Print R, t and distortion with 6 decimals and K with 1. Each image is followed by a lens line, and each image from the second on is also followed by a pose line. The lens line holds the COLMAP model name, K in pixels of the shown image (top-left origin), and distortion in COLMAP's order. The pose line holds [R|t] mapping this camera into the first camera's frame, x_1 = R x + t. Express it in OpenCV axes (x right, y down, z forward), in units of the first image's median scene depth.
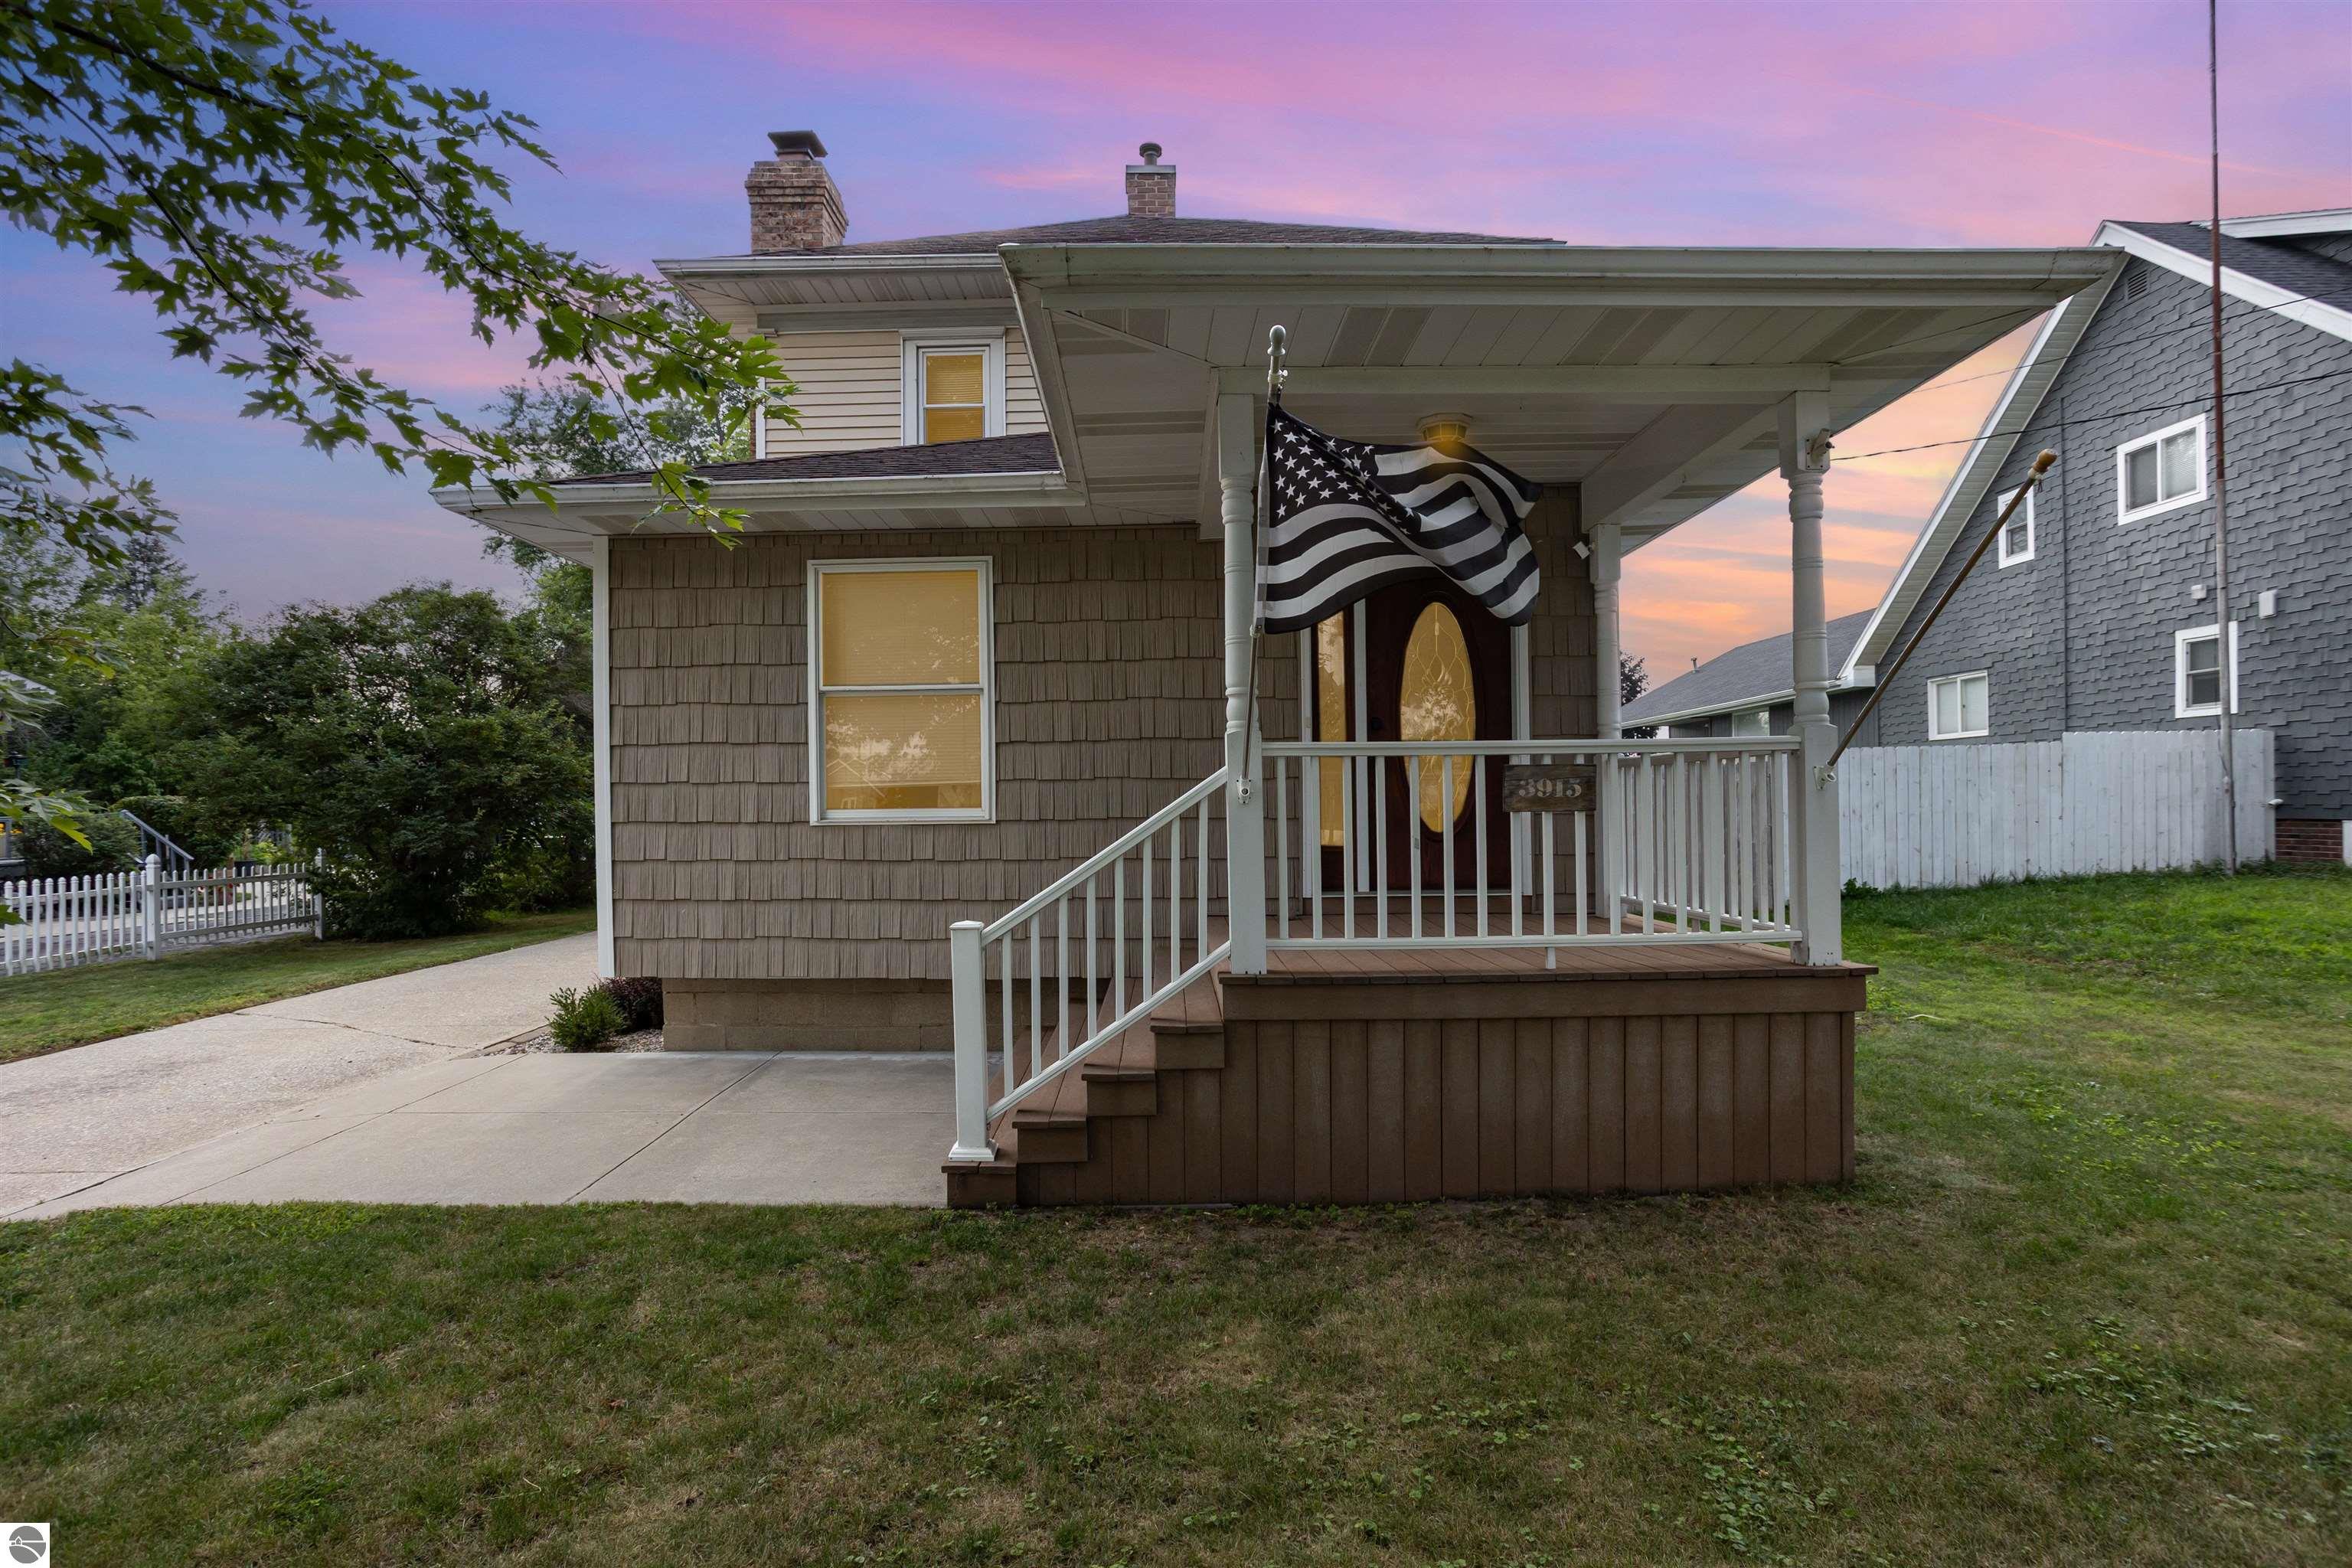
lens RADIAL K [[1144.8, 0, 1149.0], [0, 1144.8, 826.5], [0, 0, 1]] dist [-0.035698, -0.000102]
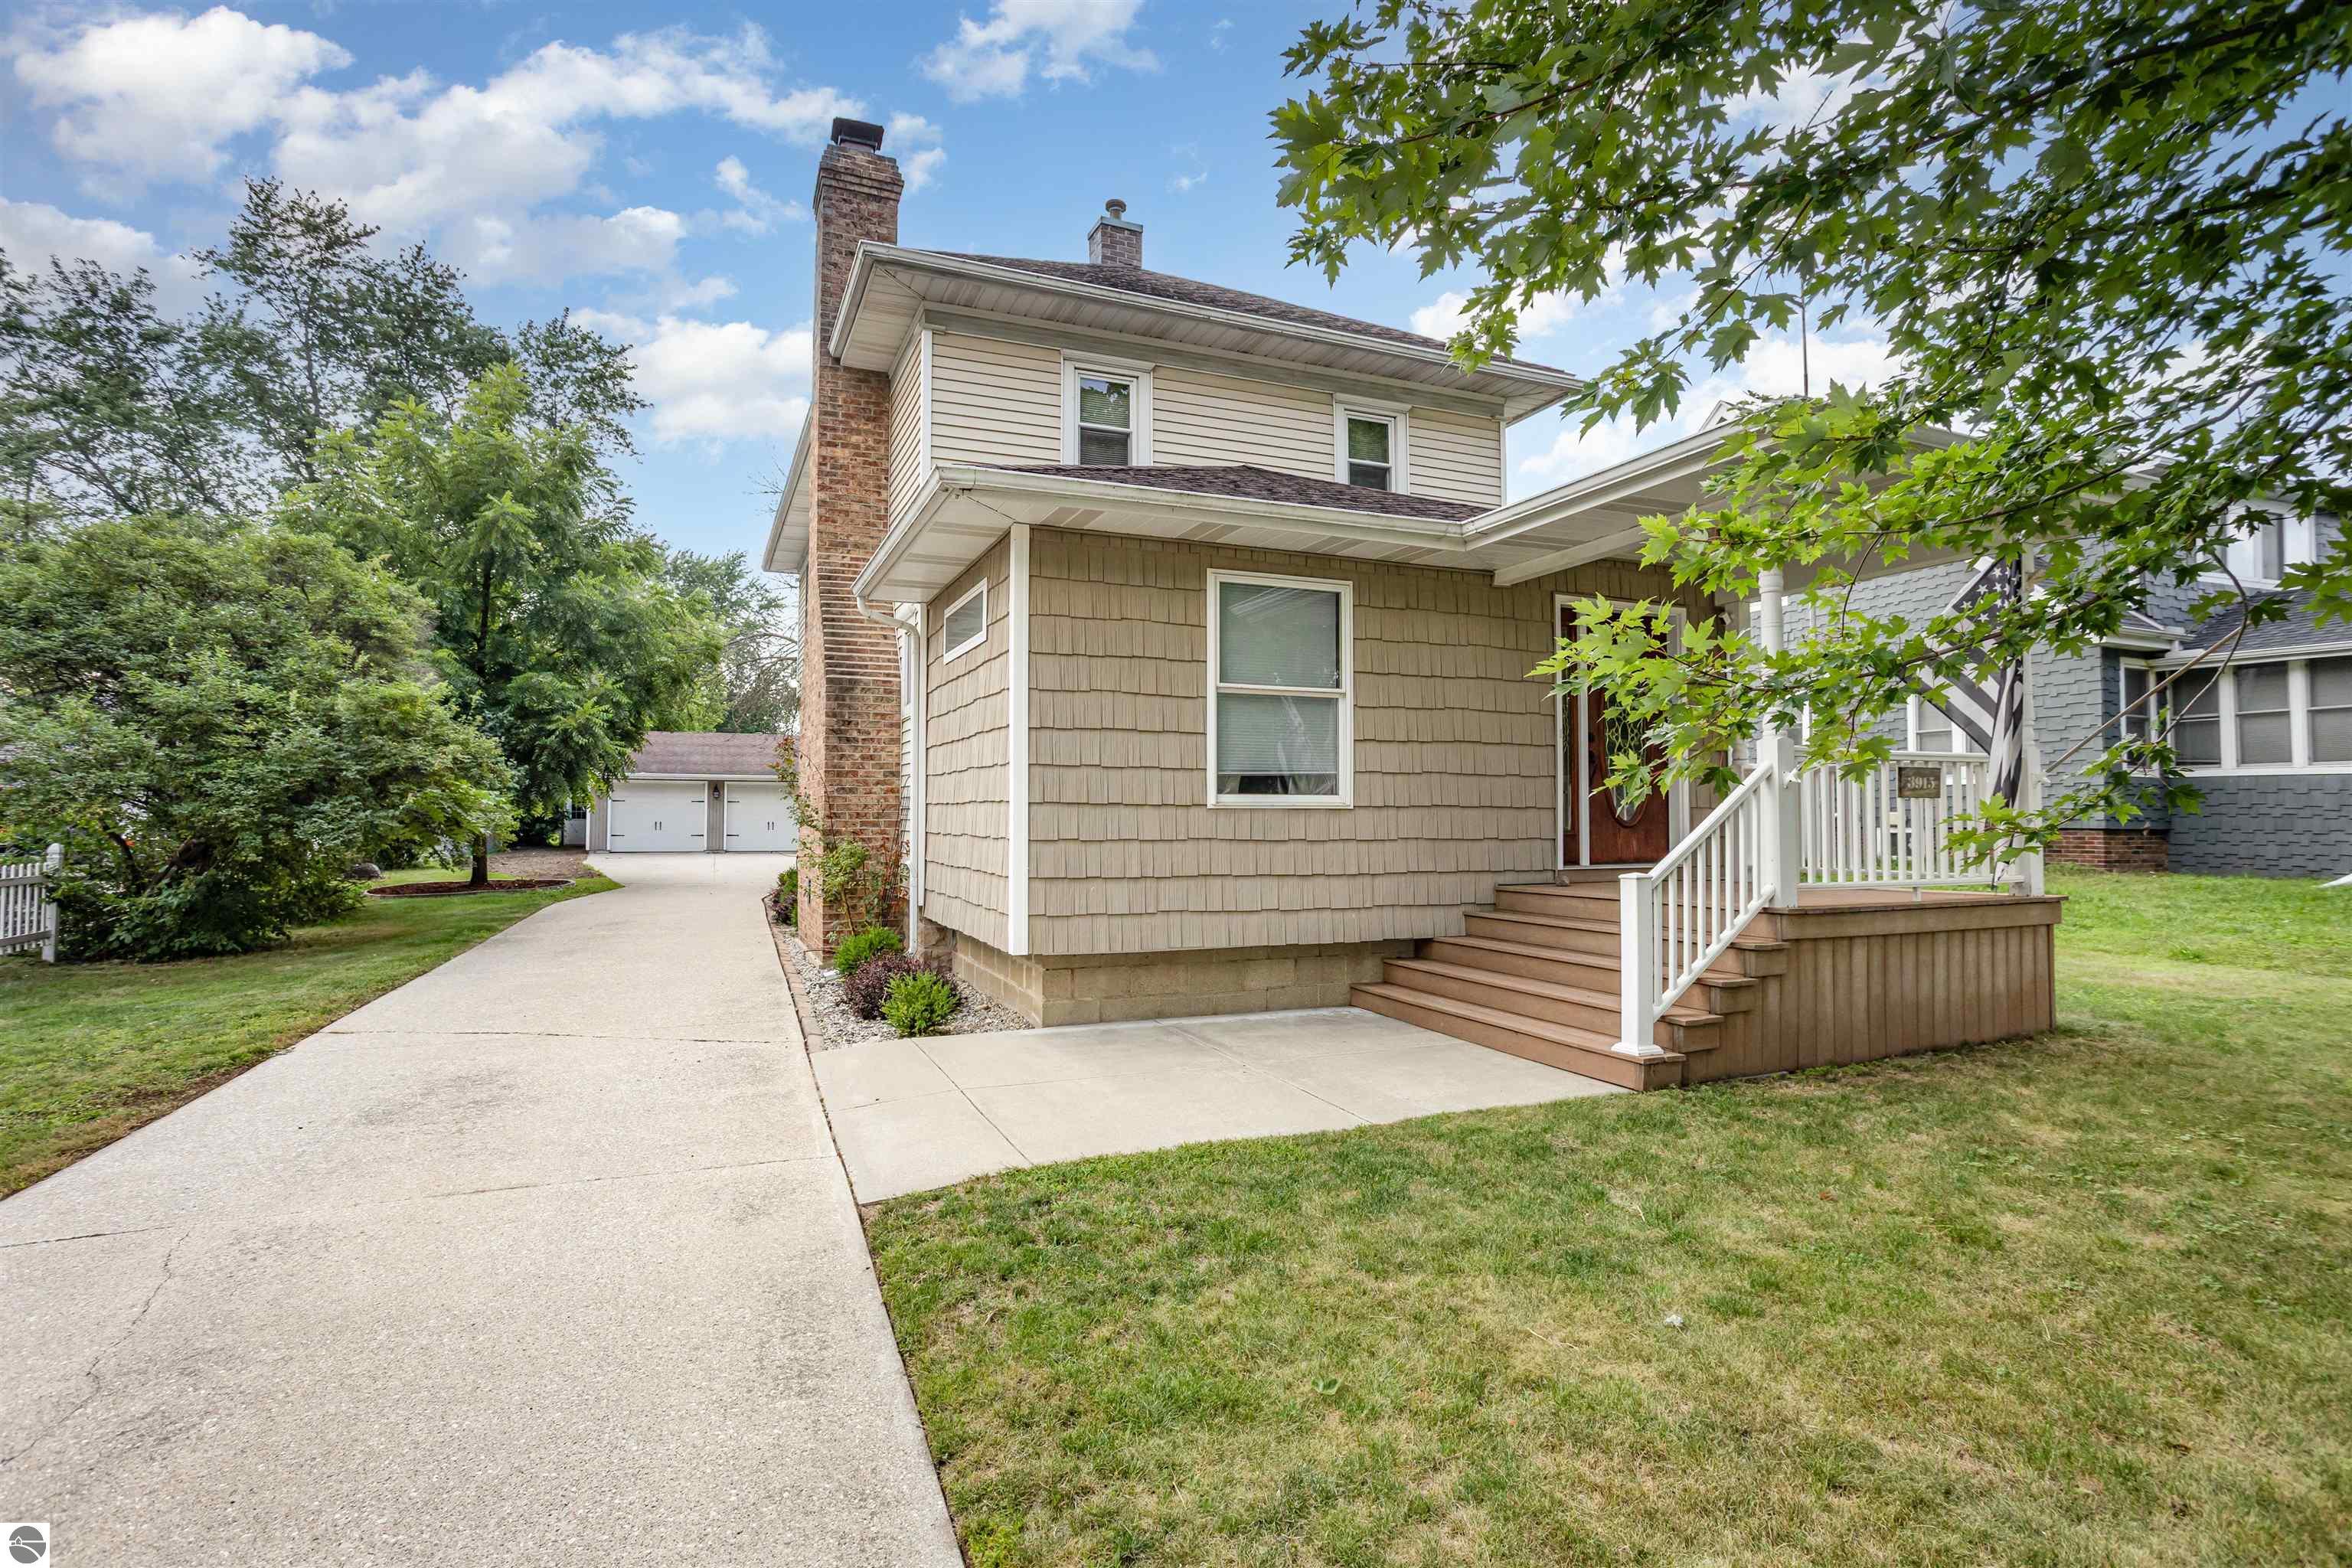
lens RADIAL K [[1144.8, 0, 1172.2], [0, 1144.8, 778.0], [0, 0, 1]] dist [-0.035698, -0.000102]
pose [[0.916922, 0.025959, 0.398222, -0.764468], [-0.003696, 0.998392, -0.056573, 0.032234], [-0.399050, 0.050401, 0.915543, 0.003269]]
